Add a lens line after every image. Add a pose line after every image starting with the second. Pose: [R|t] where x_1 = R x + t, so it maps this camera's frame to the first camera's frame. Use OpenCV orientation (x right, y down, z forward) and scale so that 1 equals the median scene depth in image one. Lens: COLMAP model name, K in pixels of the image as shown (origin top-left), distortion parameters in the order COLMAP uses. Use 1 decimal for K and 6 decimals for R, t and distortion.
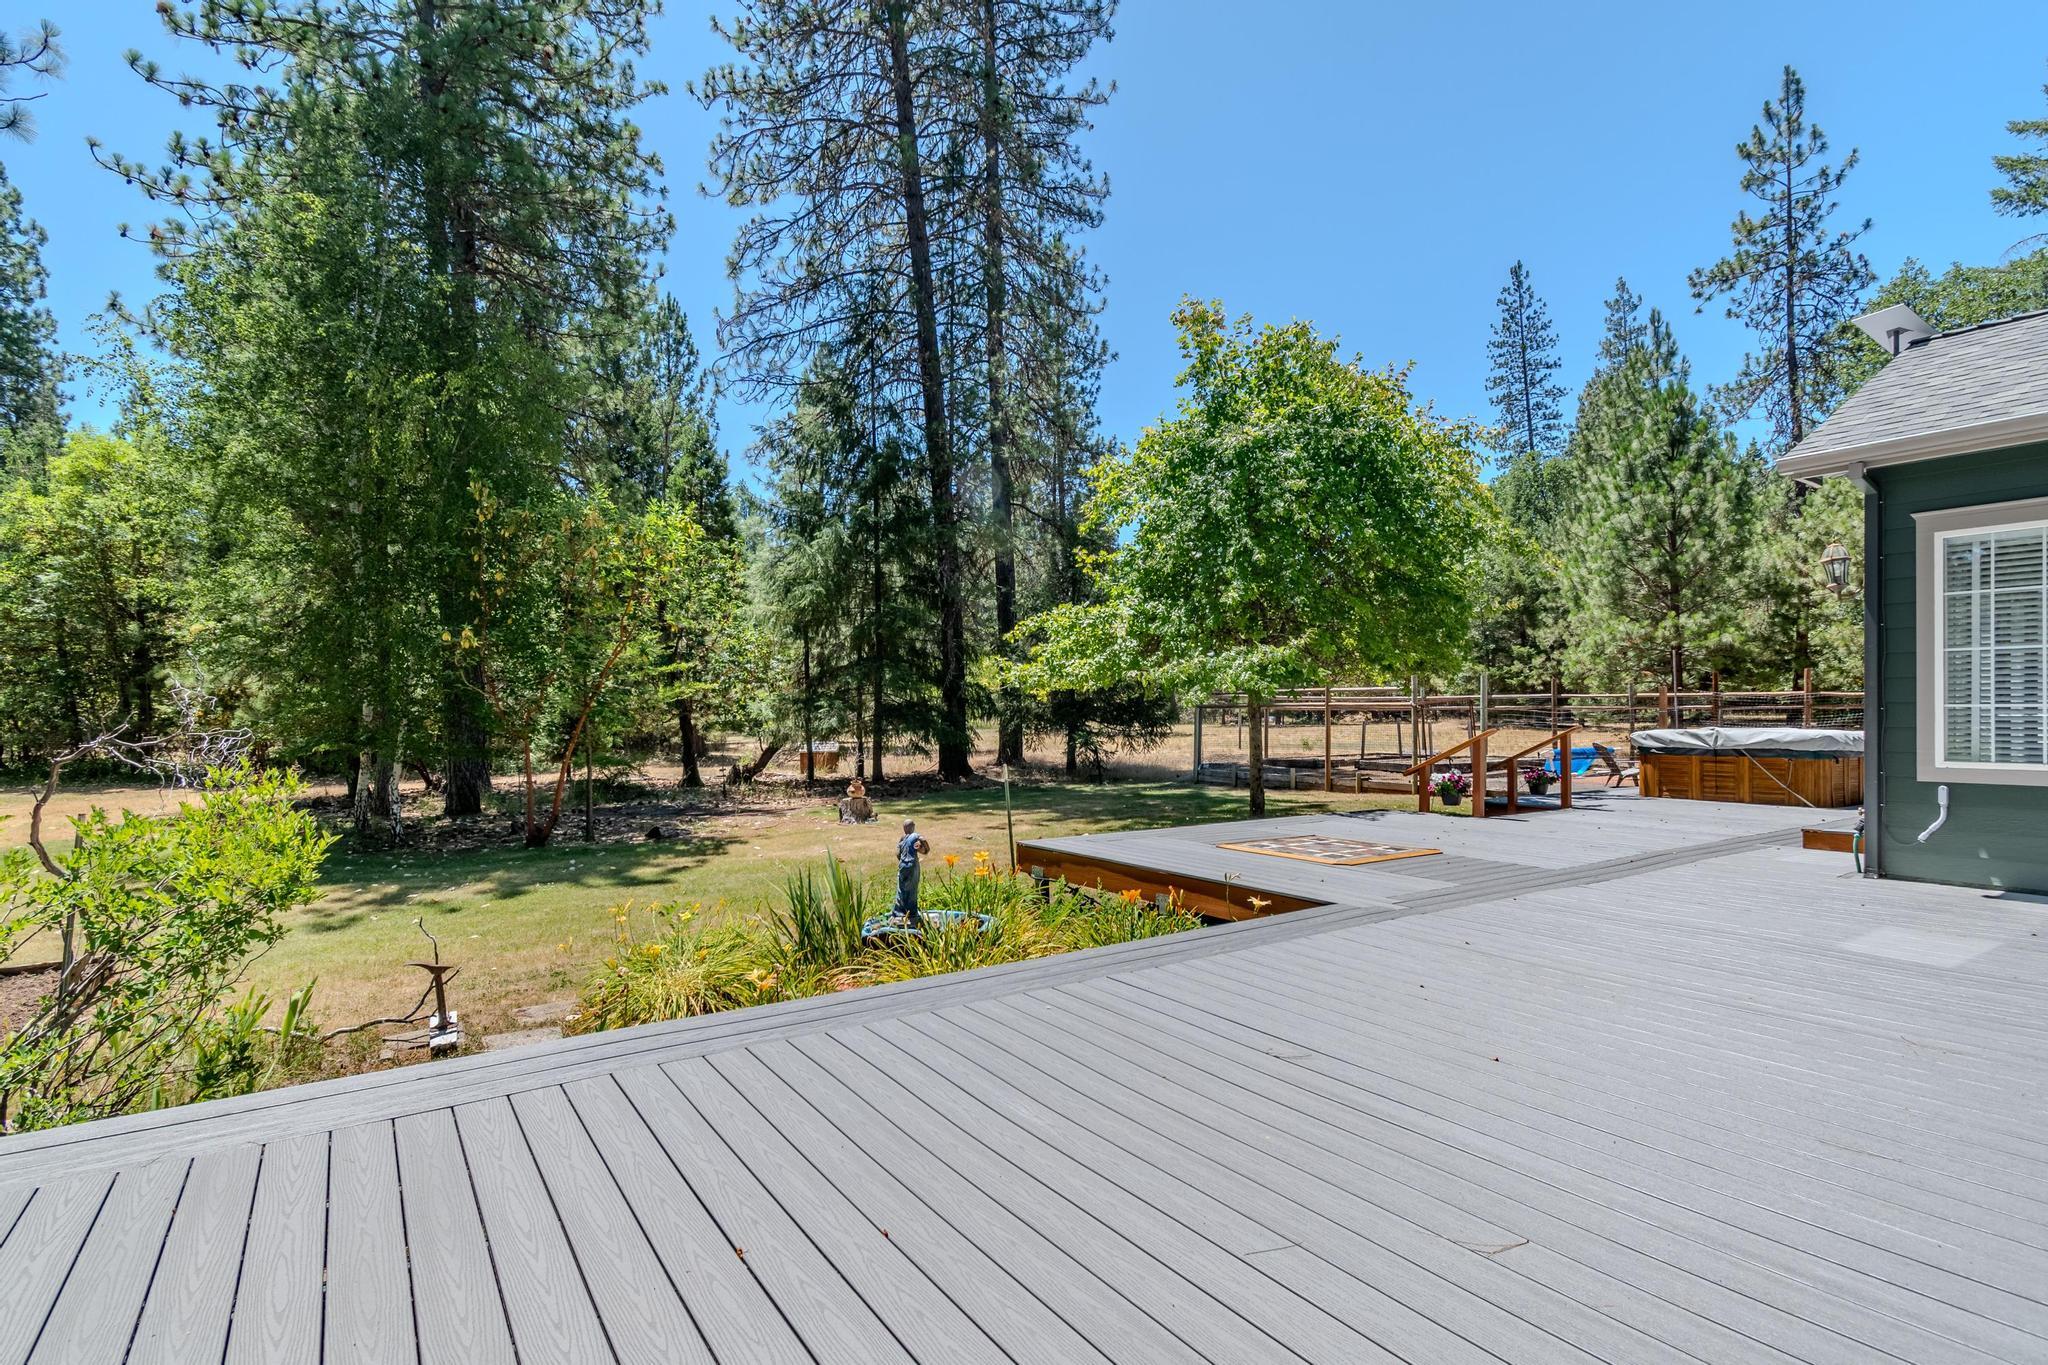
lens RADIAL K [[978.4, 0, 1009.3], [0, 978.4, 689.9], [0, 0, 1]] dist [0.003121, 0.000230]
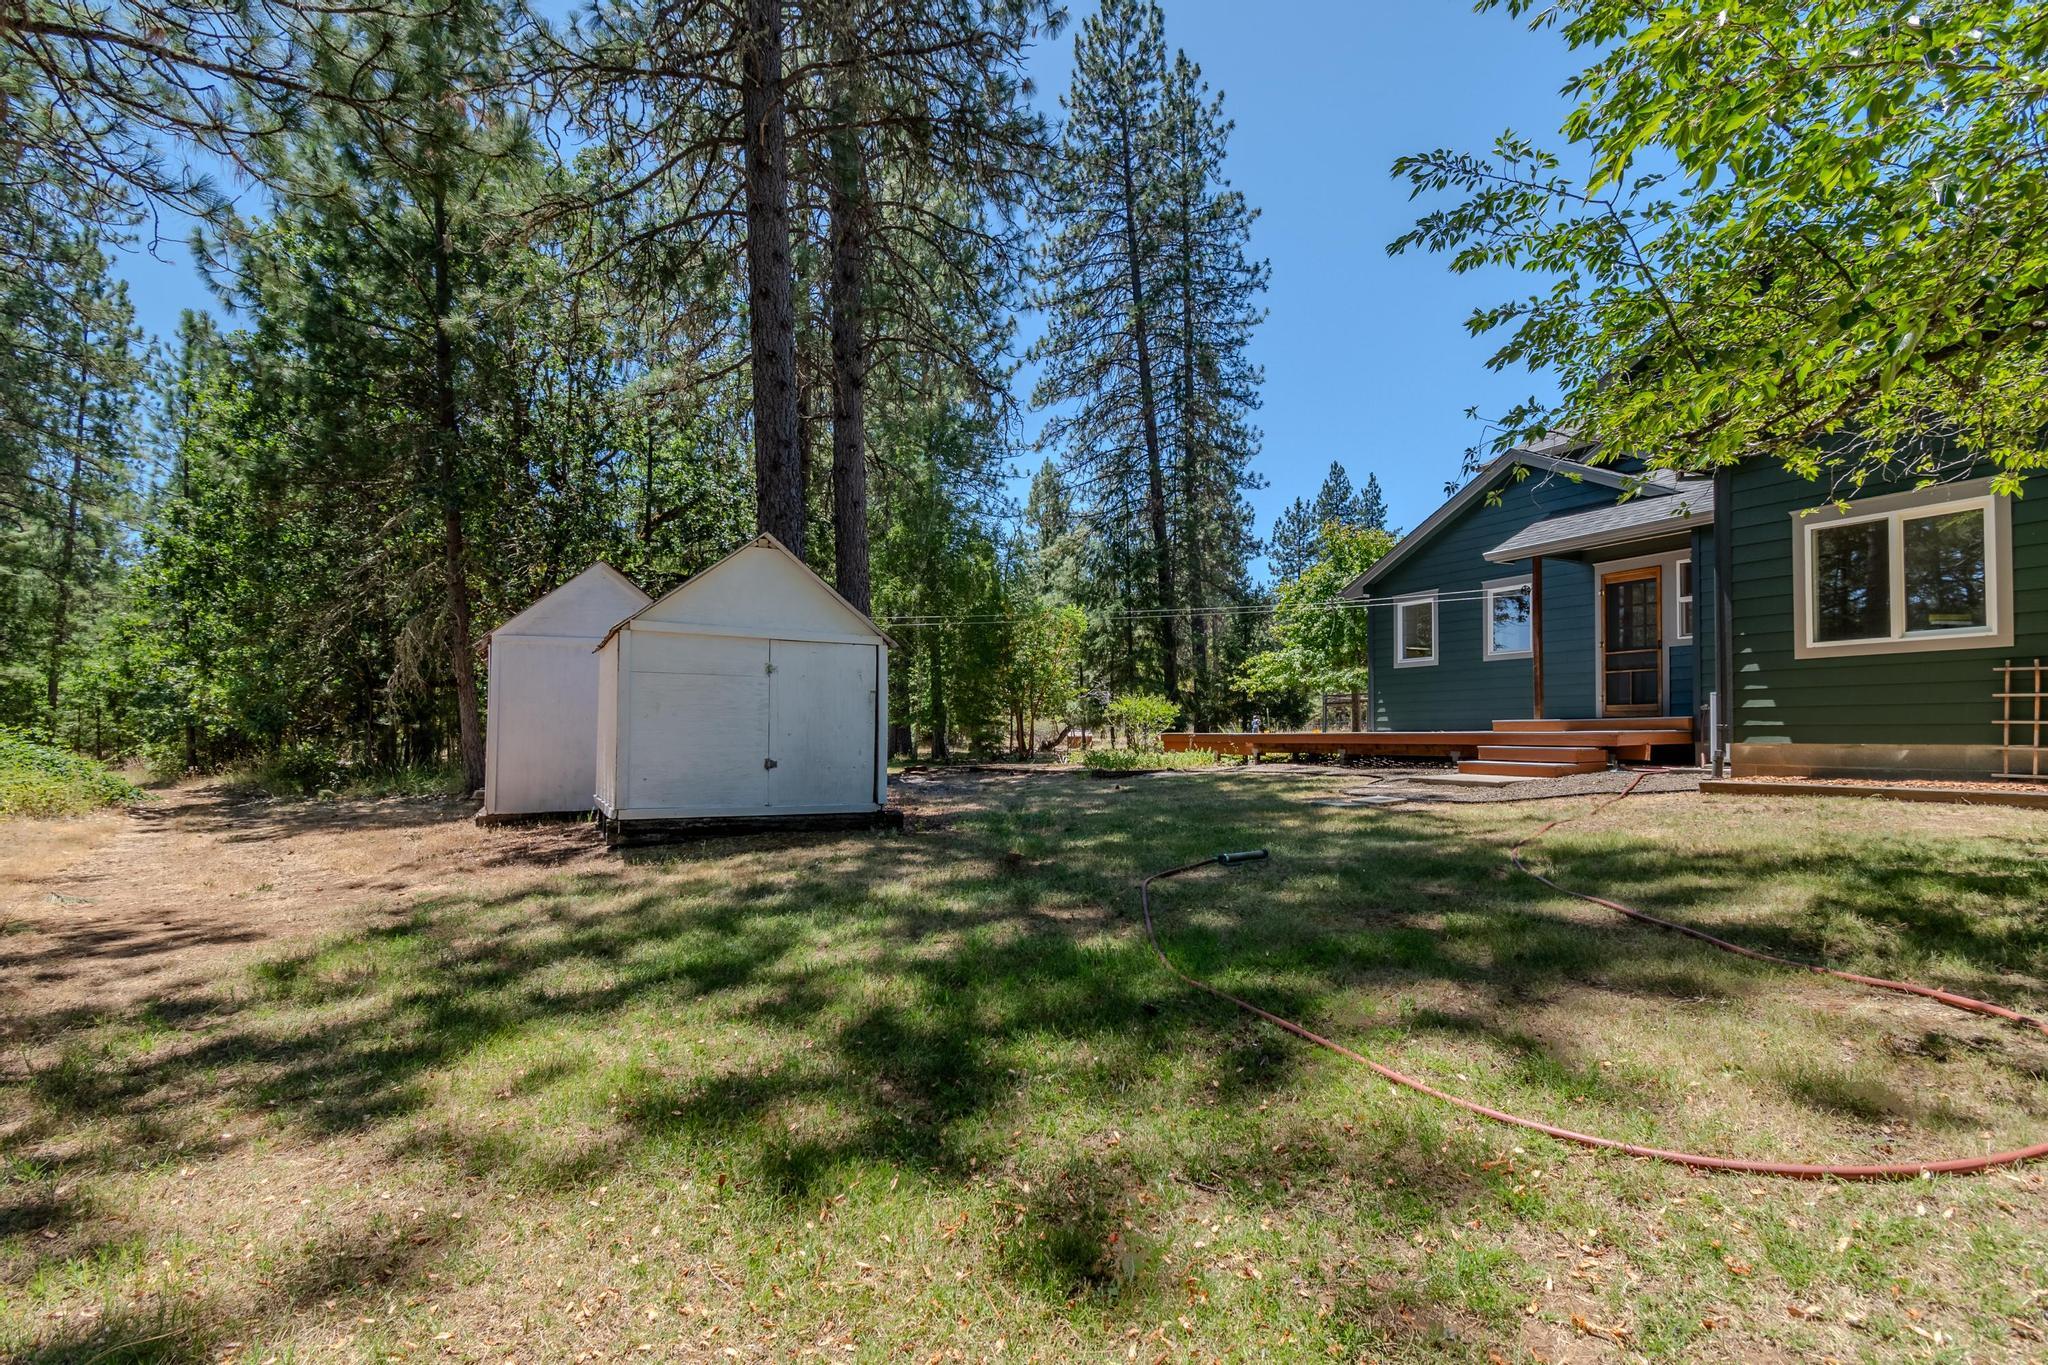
lens RADIAL K [[978.4, 0, 1009.3], [0, 978.4, 689.9], [0, 0, 1]] dist [0.003121, 0.000230]
pose [[0.993755, -0.002328, -0.111559, -0.203161], [-0.001075, 0.999536, -0.030429, 0.049076], [0.111578, 0.030359, 0.993292, -0.918267]]
